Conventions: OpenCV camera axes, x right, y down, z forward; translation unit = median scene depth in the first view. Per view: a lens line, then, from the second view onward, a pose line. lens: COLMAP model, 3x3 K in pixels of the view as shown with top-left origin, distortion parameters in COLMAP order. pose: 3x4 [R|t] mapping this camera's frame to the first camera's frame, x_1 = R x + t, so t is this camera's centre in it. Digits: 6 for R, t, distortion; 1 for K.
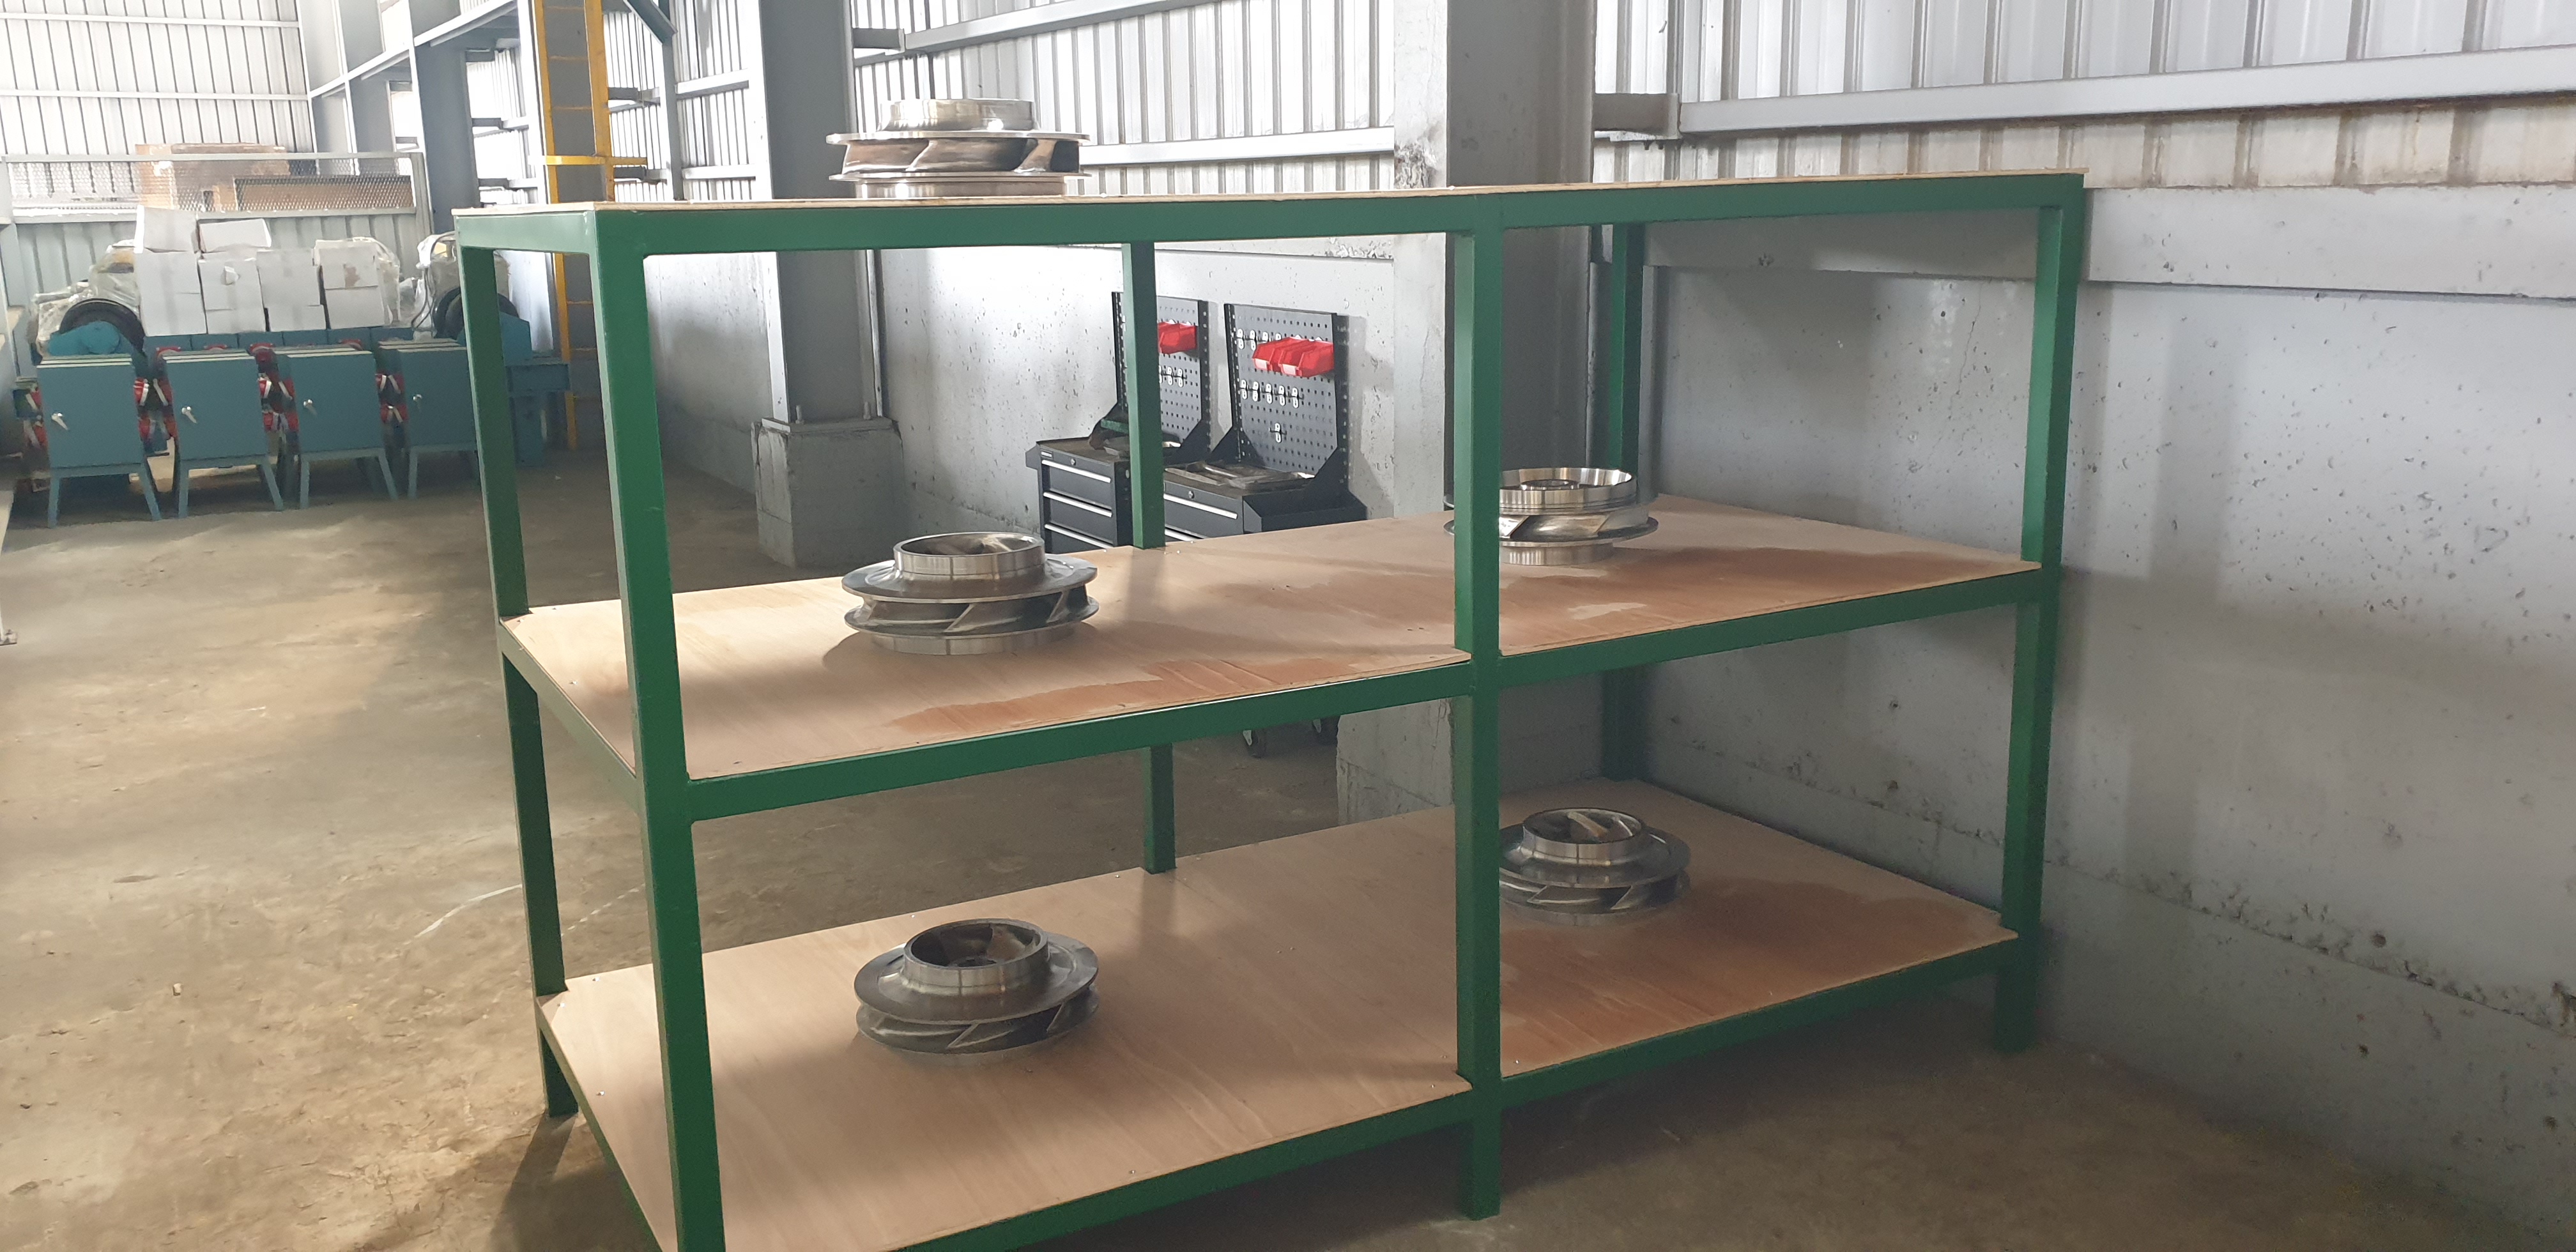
lens RADIAL K [[2034.2, 0, 1288.0], [0, 2034.2, 626.0], [0, 0, 1]] dist [0.037151, -0.013333]
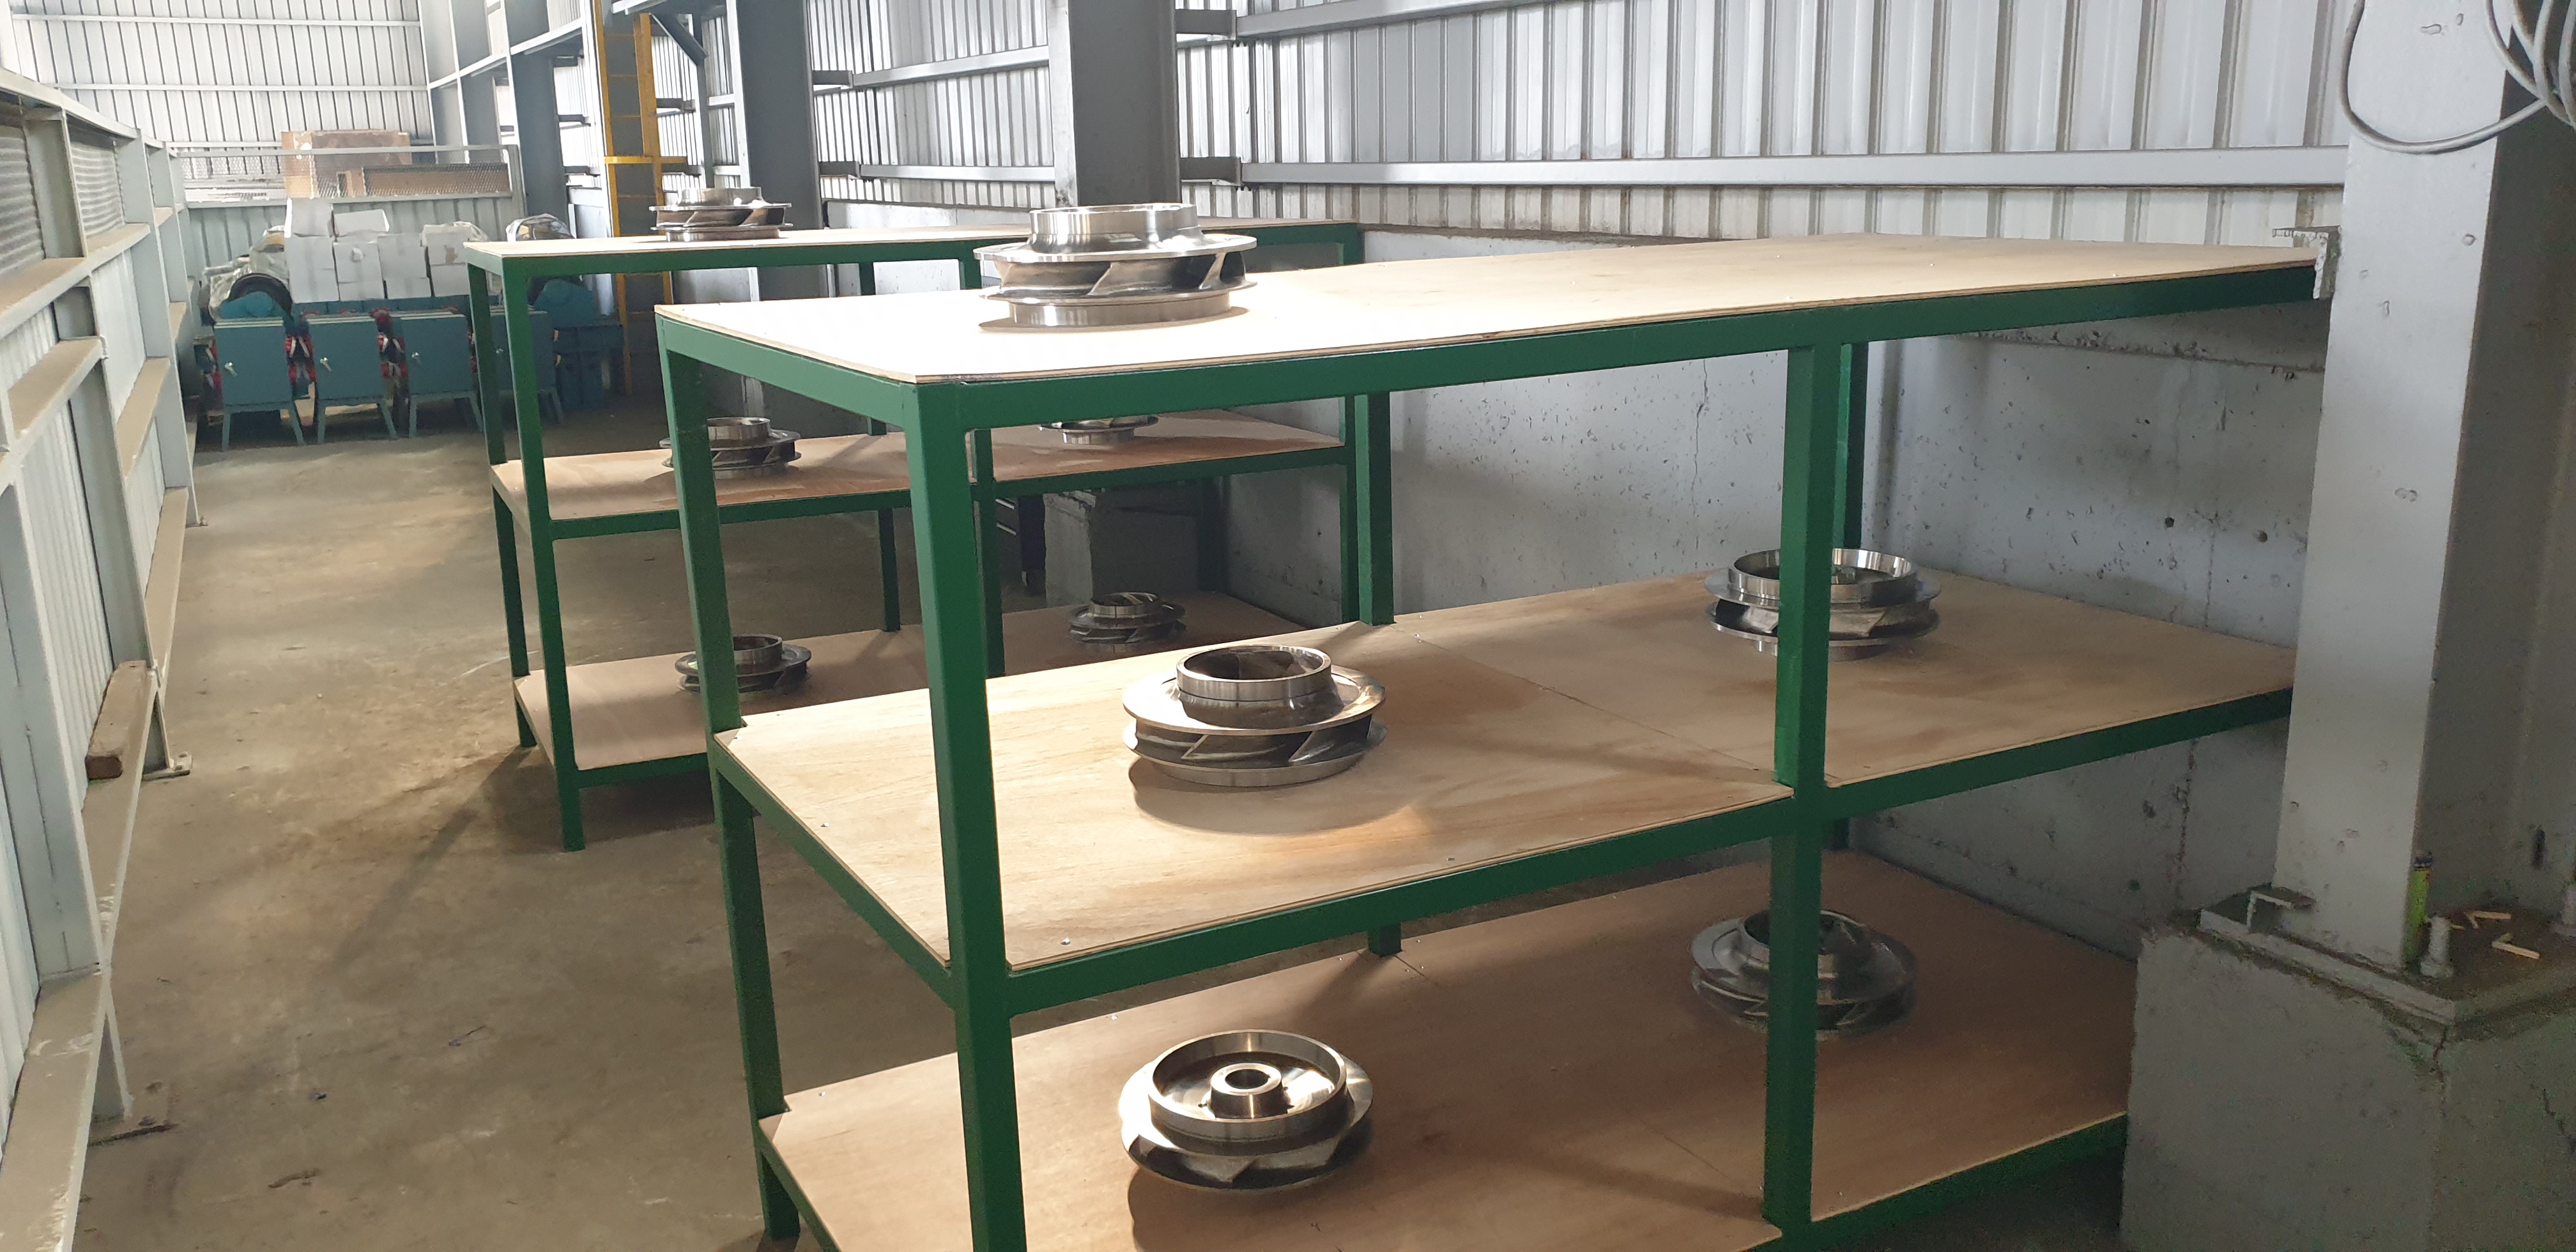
lens RADIAL K [[2017.2, 0, 1254.4], [0, 2017.2, 629.3], [0, 0, 1]] dist [0.067155, -0.098563]
pose [[0.997915, 0.010712, -0.063654, 0.121336], [-0.009379, 0.999731, 0.021203, 0.028754], [0.063864, -0.020562, 0.997747, -0.226491]]
